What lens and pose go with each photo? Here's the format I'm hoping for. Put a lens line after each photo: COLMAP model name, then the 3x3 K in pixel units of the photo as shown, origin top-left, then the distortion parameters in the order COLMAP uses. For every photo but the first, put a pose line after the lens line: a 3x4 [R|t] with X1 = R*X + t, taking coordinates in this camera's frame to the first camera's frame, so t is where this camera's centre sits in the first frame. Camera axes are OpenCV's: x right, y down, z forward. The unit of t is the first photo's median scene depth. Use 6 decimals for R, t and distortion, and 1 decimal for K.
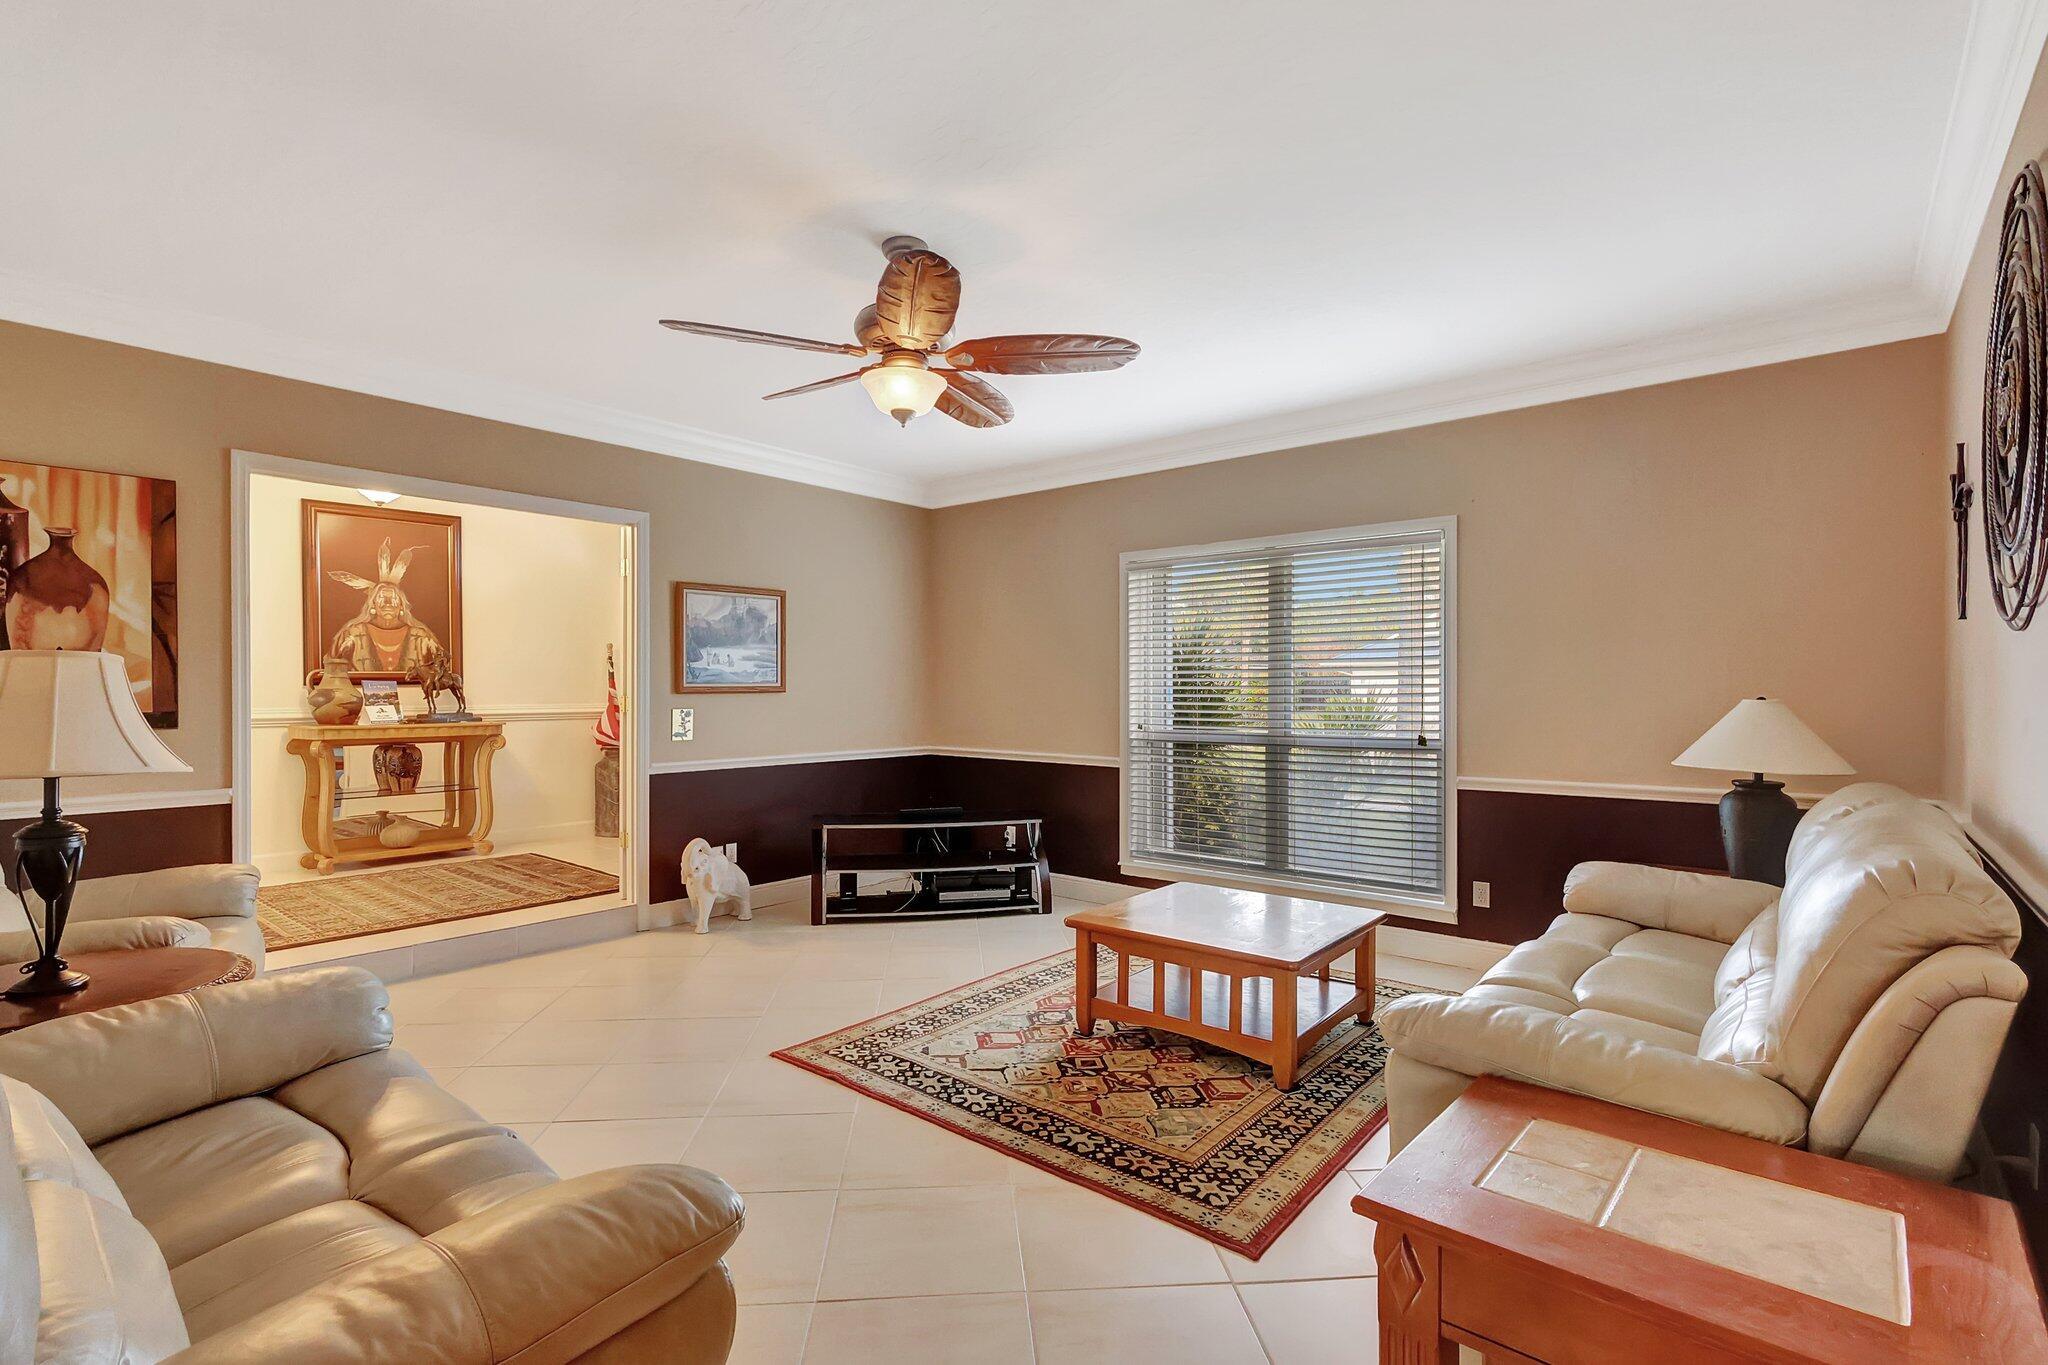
lens RADIAL K [[932.9, 0, 1022.0], [0, 932.9, 689.3], [0, 0, 1]] dist [0.005561, 0.000225]
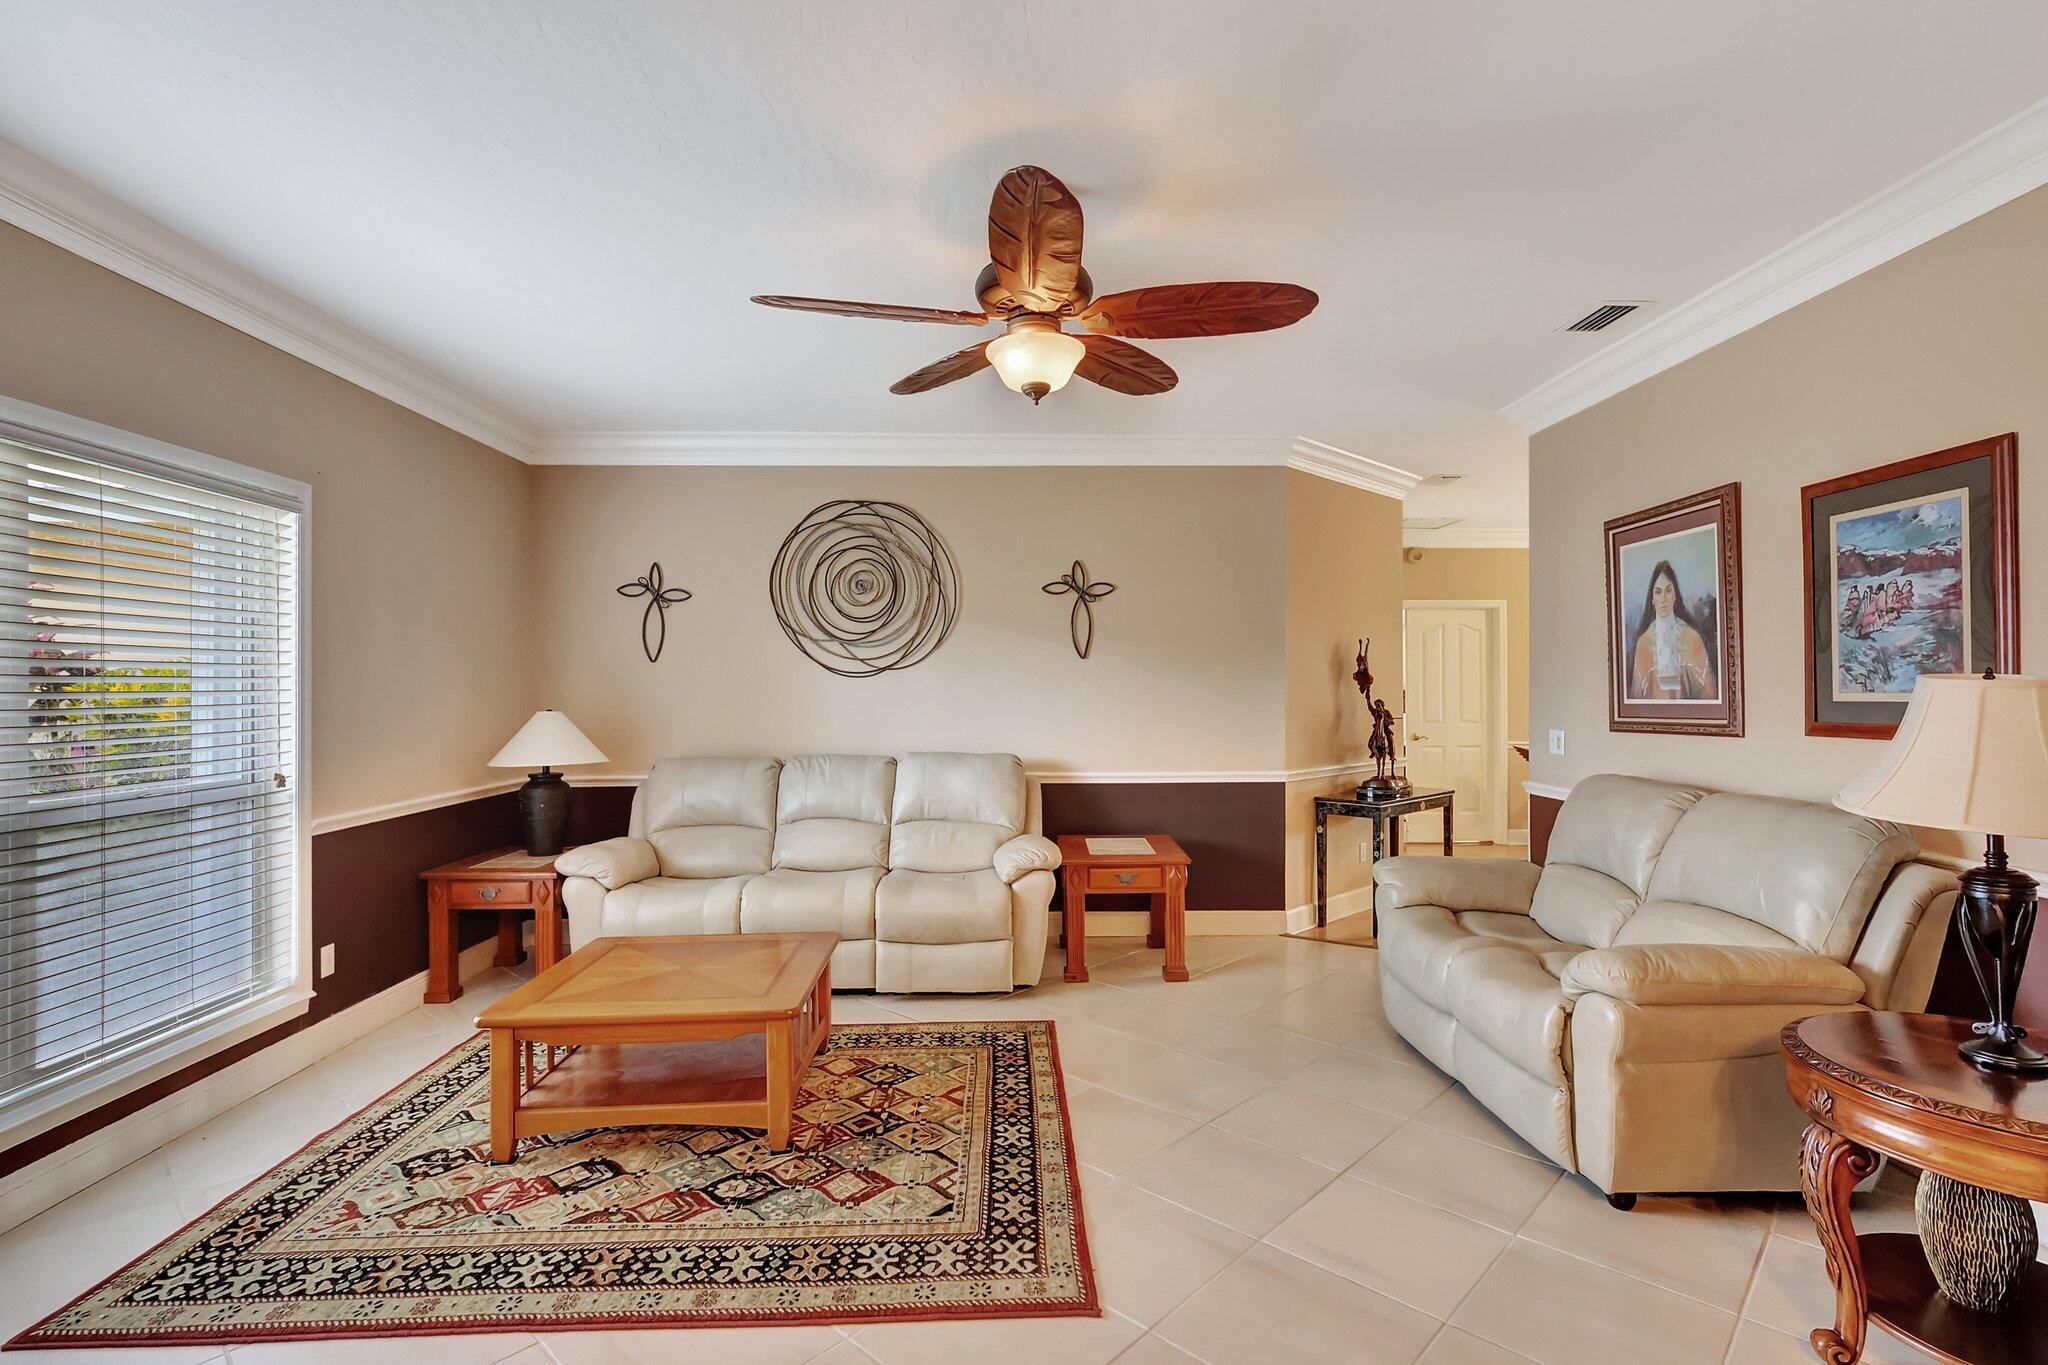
lens RADIAL K [[963.4, 0, 1025.8], [0, 963.4, 703.1], [0, 0, 1]] dist [0.001262, -0.000055]
pose [[-0.656448, -0.009375, 0.754313, -0.755102], [0.002416, 0.999892, 0.014530, -0.019771], [-0.754368, 0.011360, -0.656354, 1.536002]]
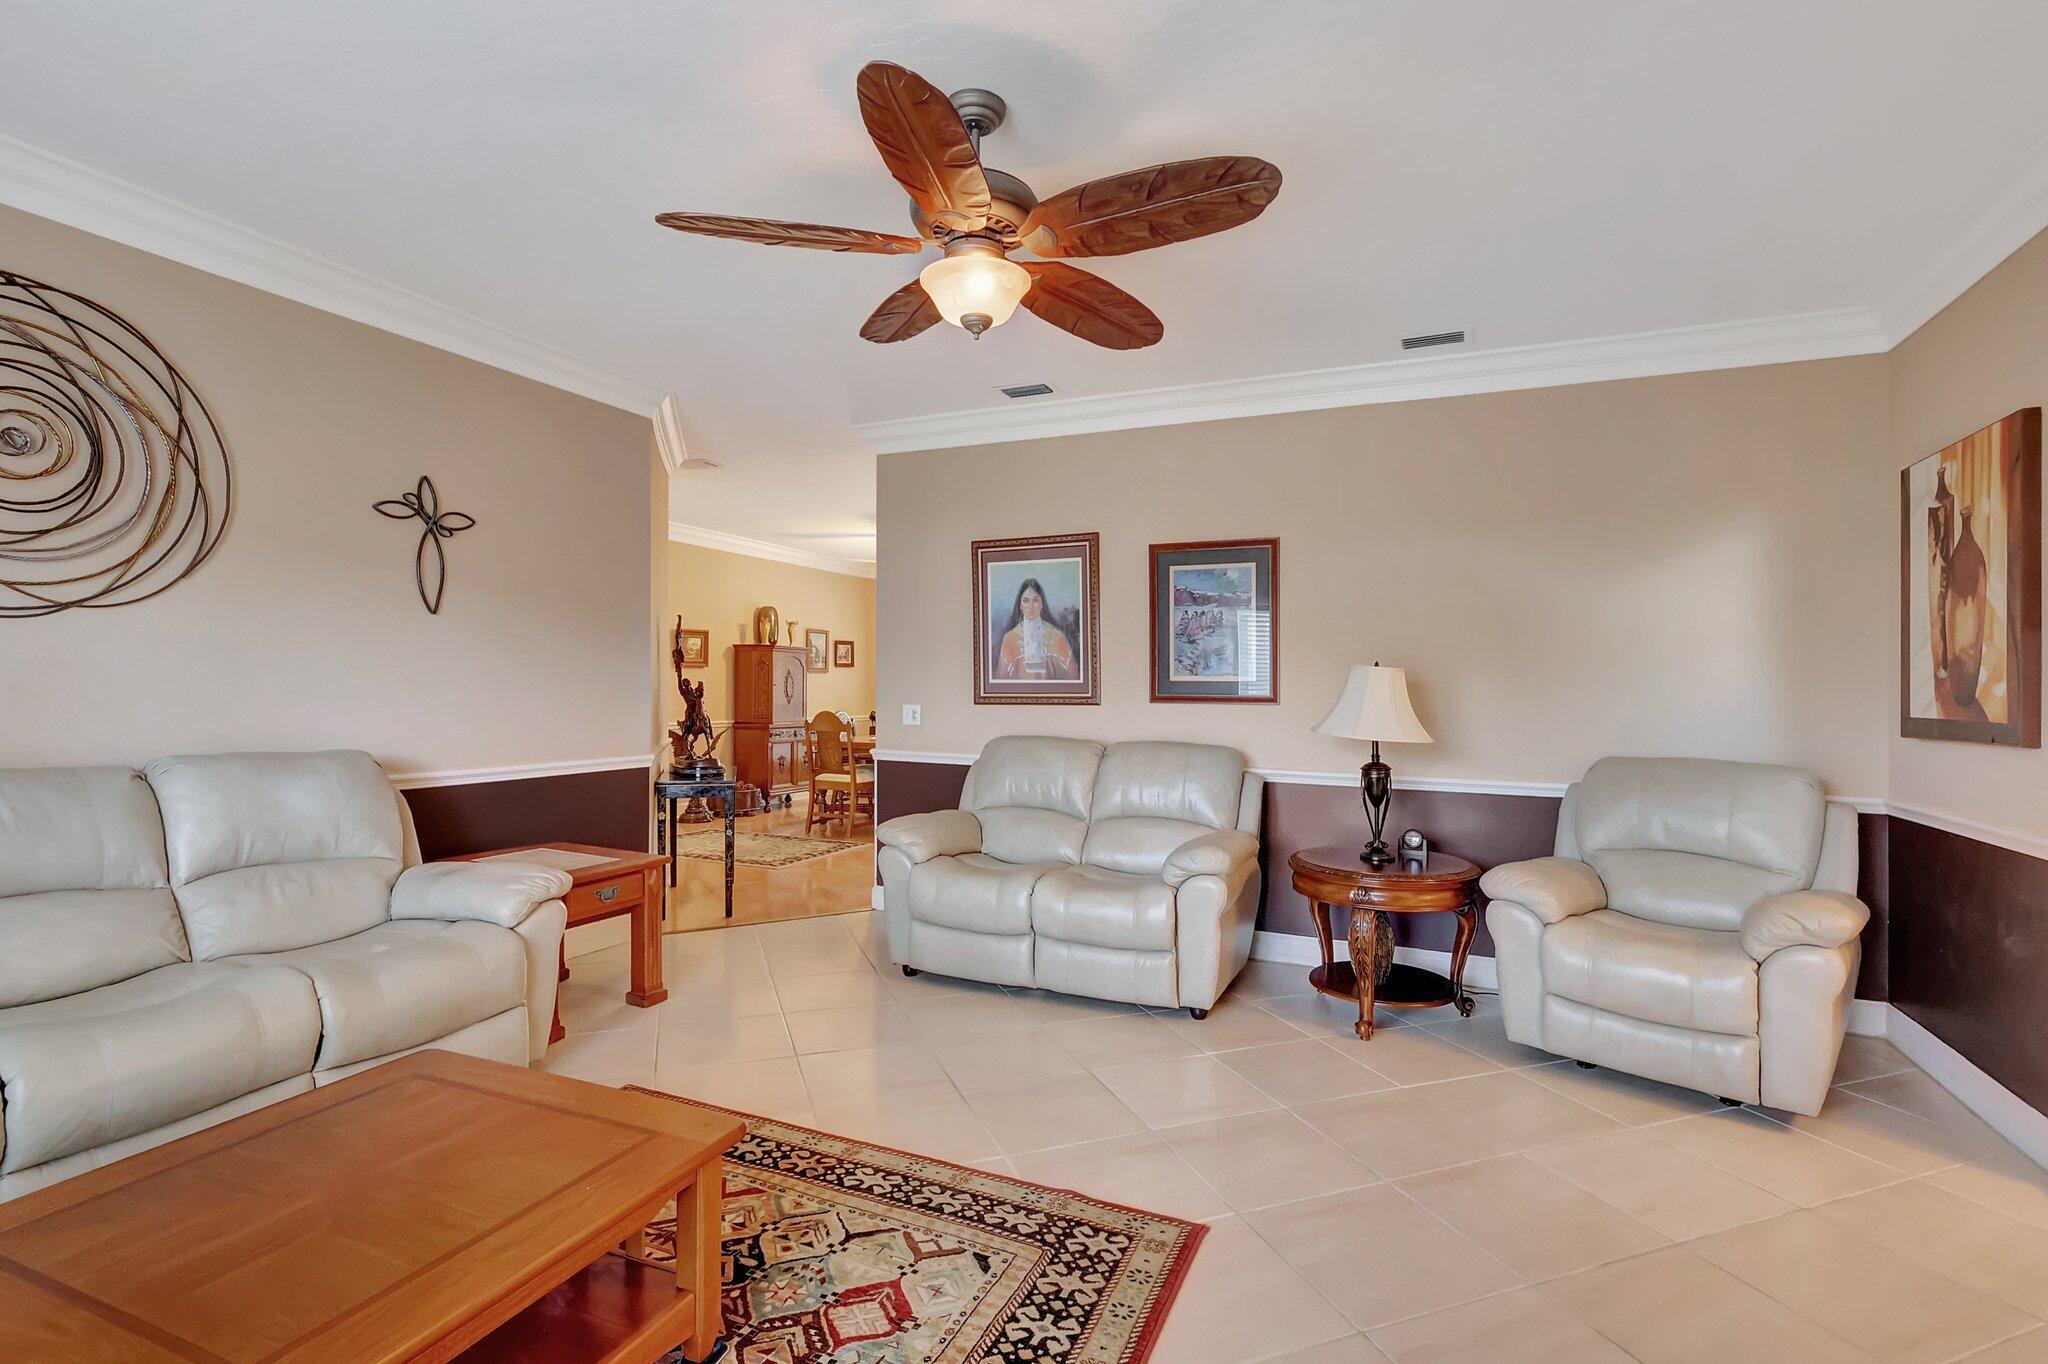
lens RADIAL K [[963.4, 0, 1025.8], [0, 963.4, 702.6], [0, 0, 1]] dist [0.001262, -0.000055]
pose [[-0.963627, -0.010991, -0.267026, 0.046864], [-0.016073, 0.999729, 0.016853, 0.005692], [0.266768, 0.020532, -0.963542, 1.723905]]
